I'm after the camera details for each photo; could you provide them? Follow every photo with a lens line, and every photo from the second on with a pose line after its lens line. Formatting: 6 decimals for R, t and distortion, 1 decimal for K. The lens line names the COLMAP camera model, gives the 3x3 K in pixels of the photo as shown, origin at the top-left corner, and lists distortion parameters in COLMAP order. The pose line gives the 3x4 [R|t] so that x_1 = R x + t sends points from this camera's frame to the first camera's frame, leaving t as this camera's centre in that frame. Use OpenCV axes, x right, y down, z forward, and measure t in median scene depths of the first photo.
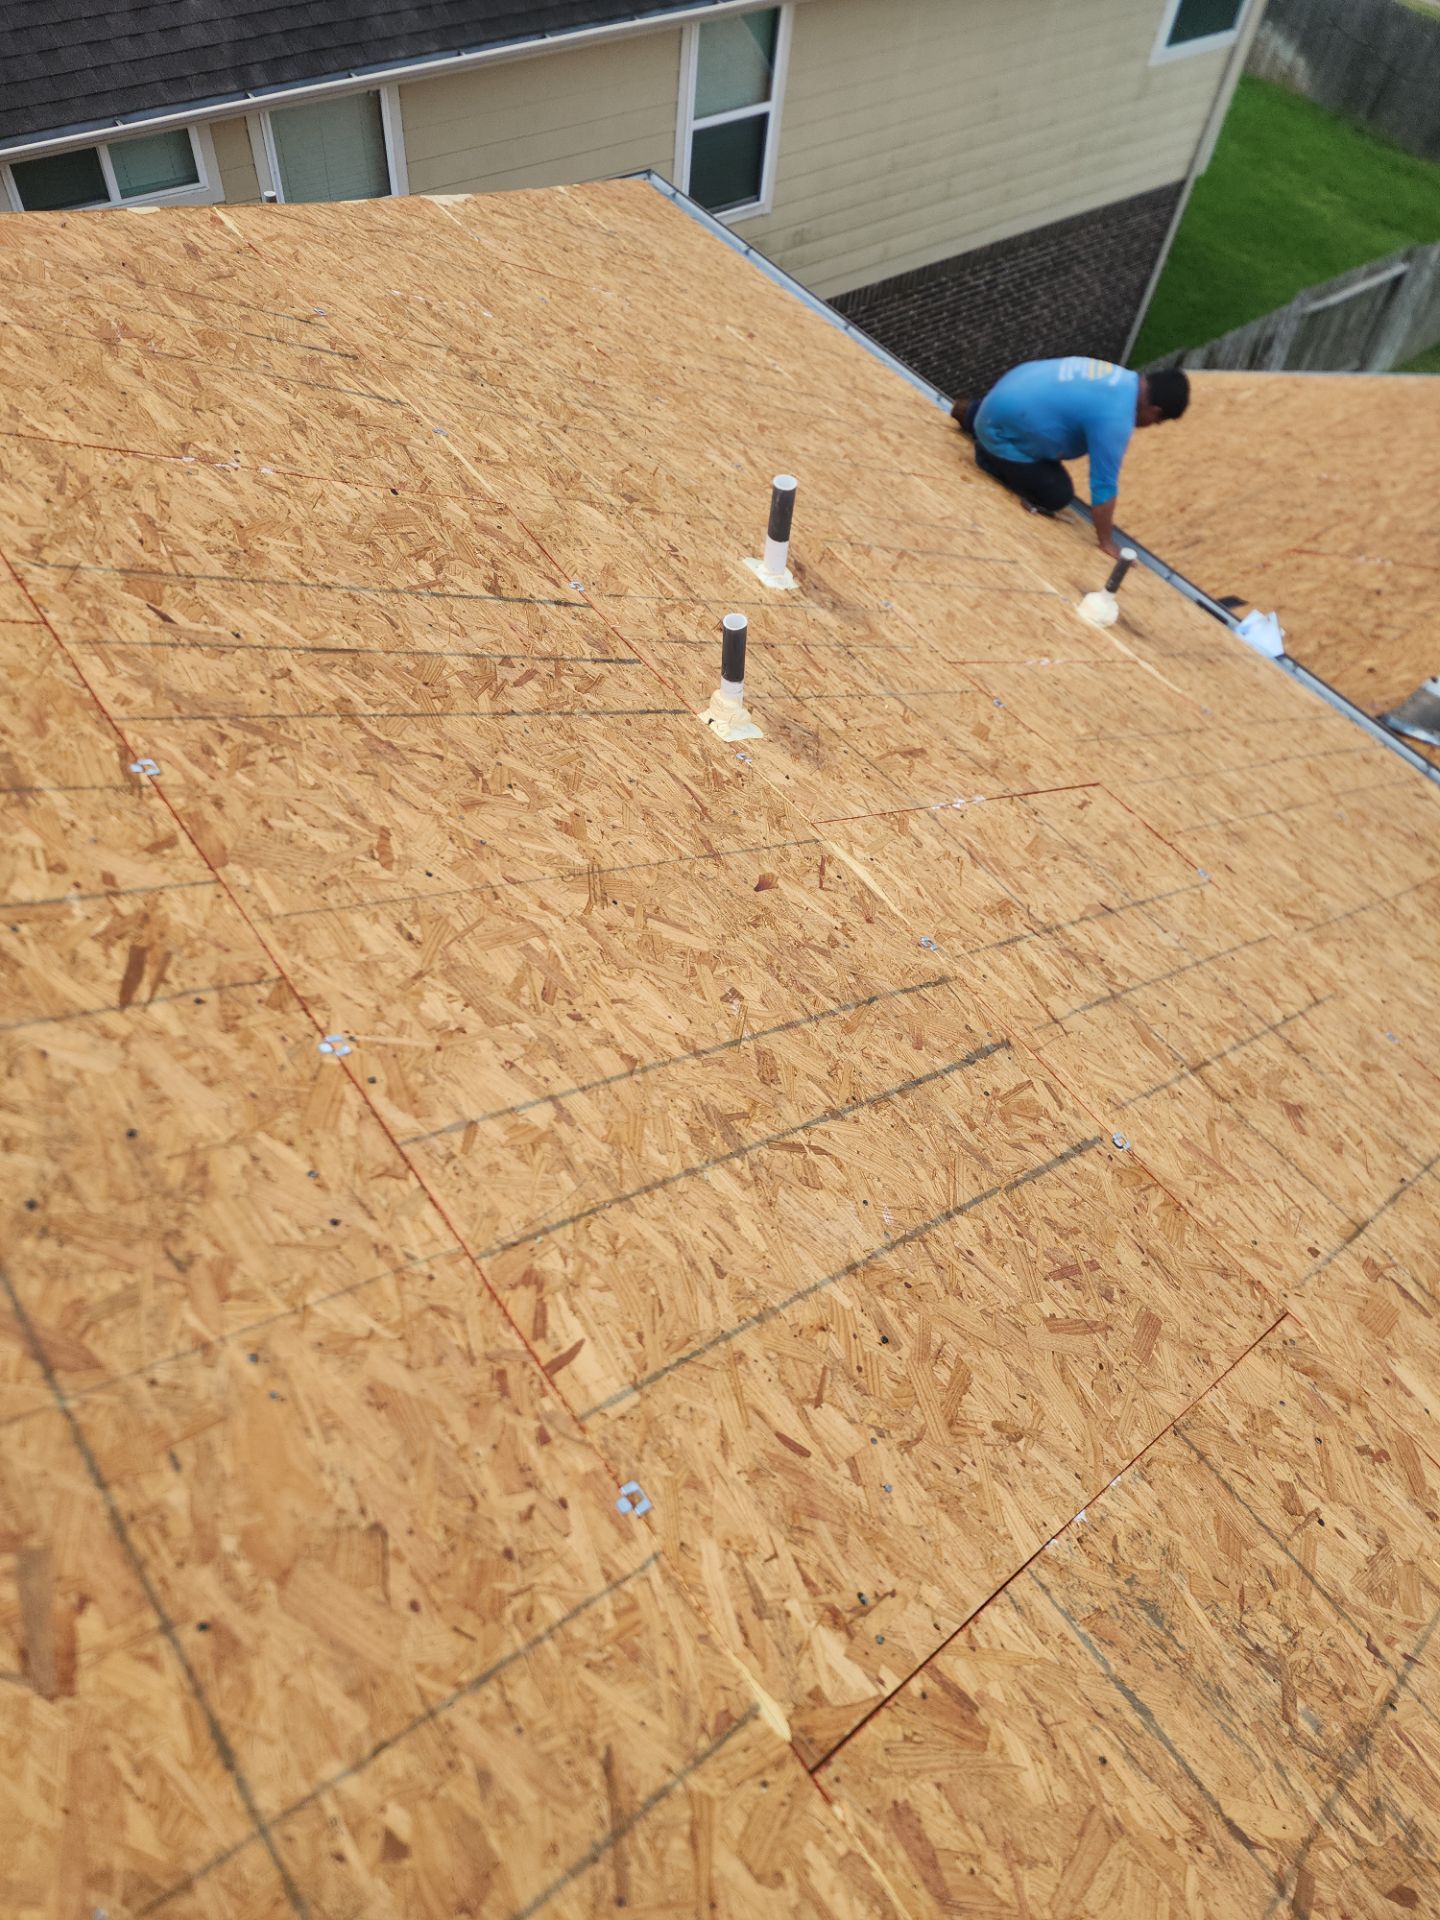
lens RADIAL K [[1322.4, 0, 719.2], [0, 1322.4, 972.8], [0, 0, 1]] dist [0.085849, -0.062184]
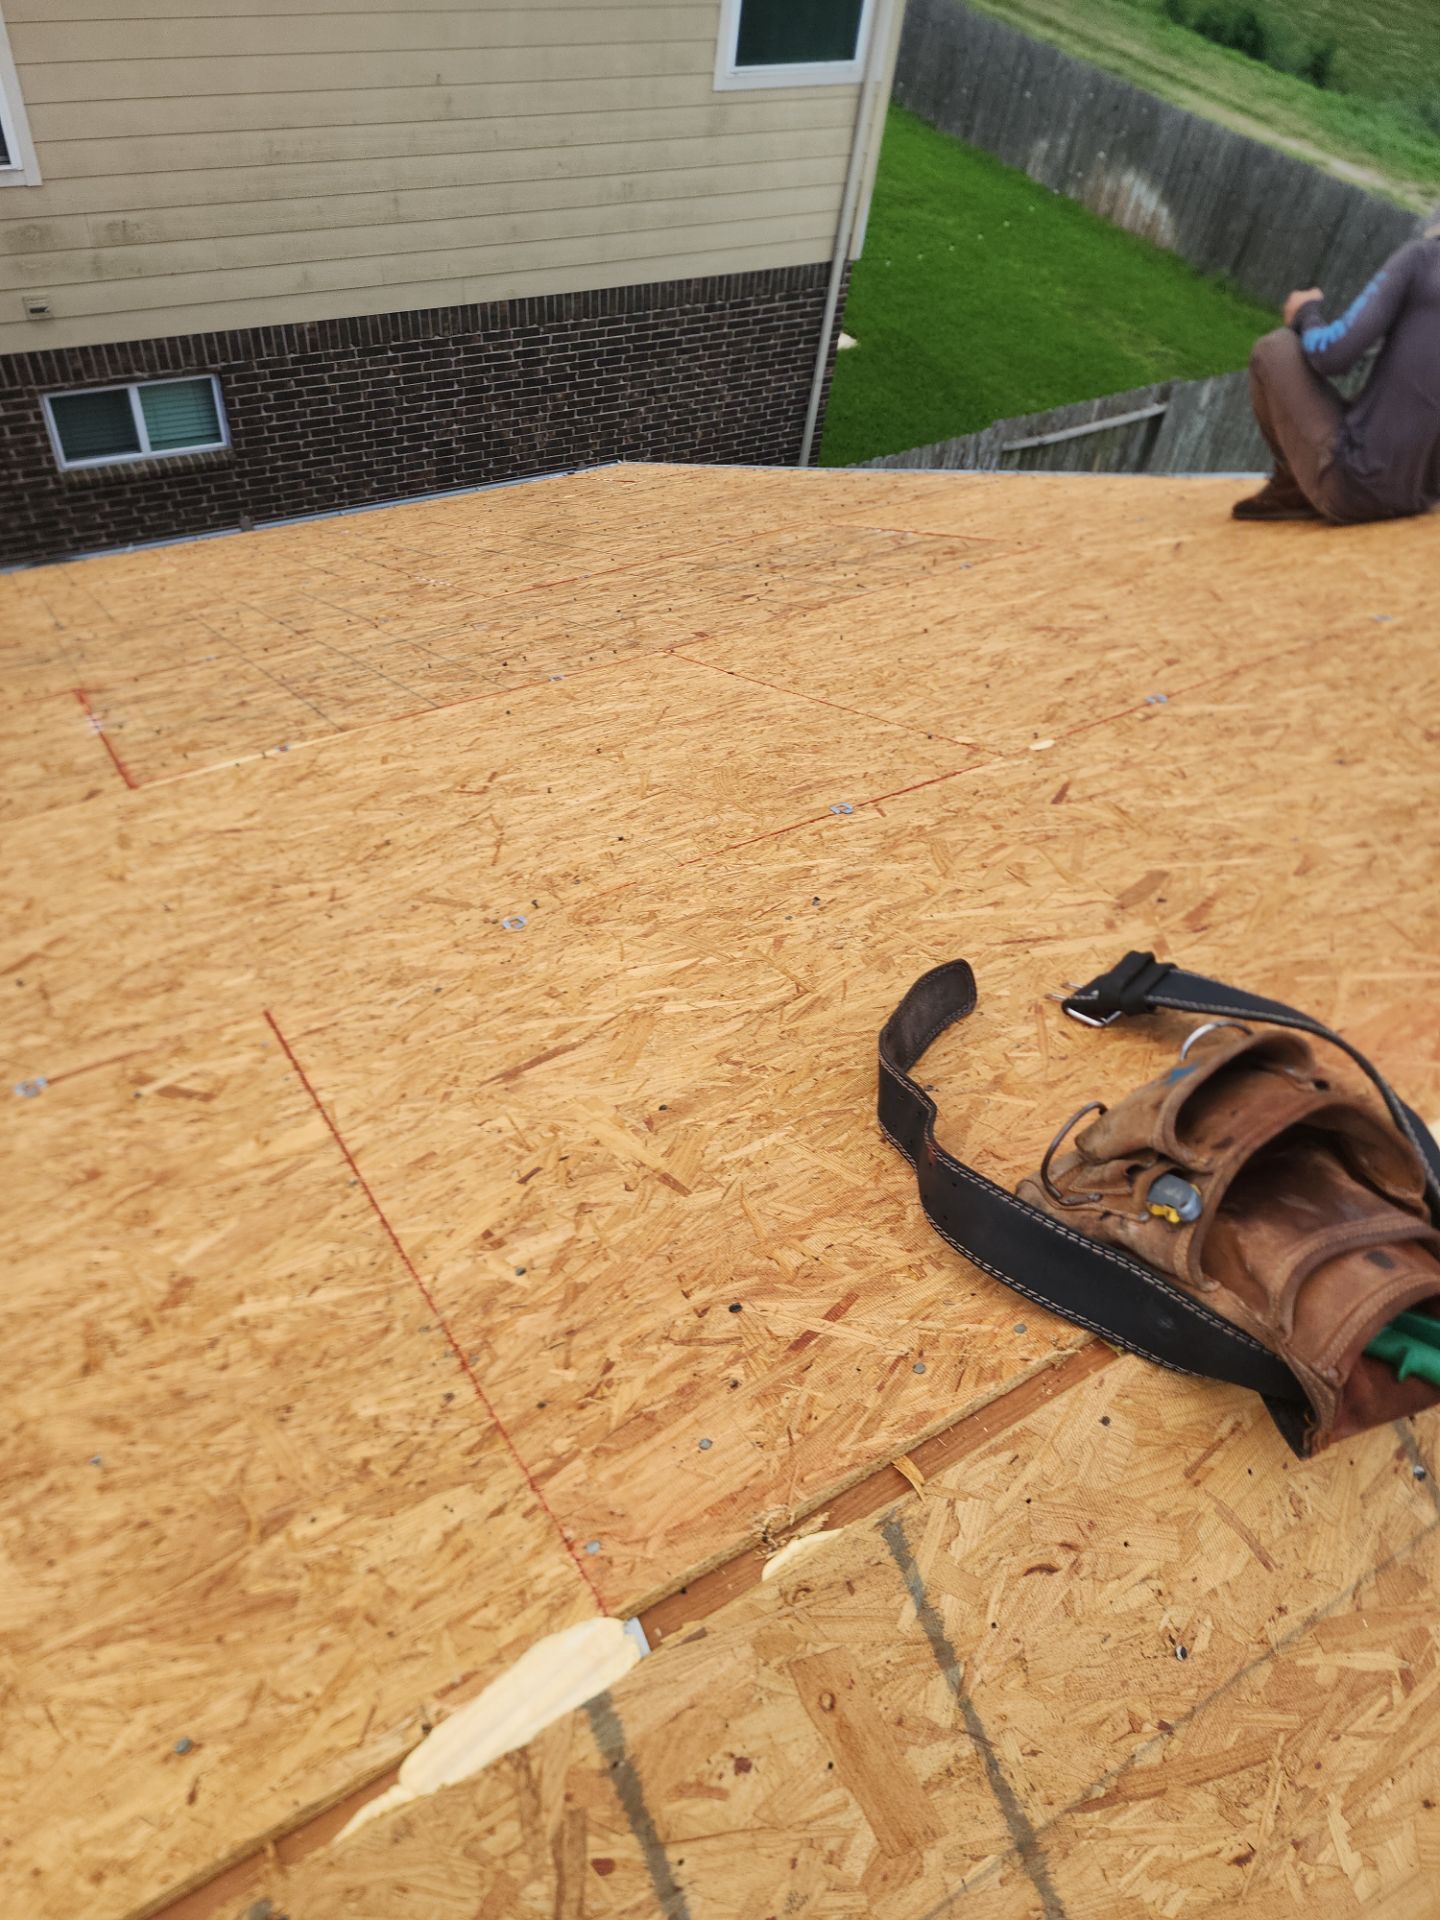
lens RADIAL K [[1322.4, 0, 719.2], [0, 1322.4, 972.8], [0, 0, 1]] dist [0.085849, -0.062184]
pose [[0.993617, 0.094980, -0.060862, 0.364514], [-0.101755, 0.987534, -0.120091, -0.084608], [0.048697, 0.125518, 0.990896, 0.283875]]
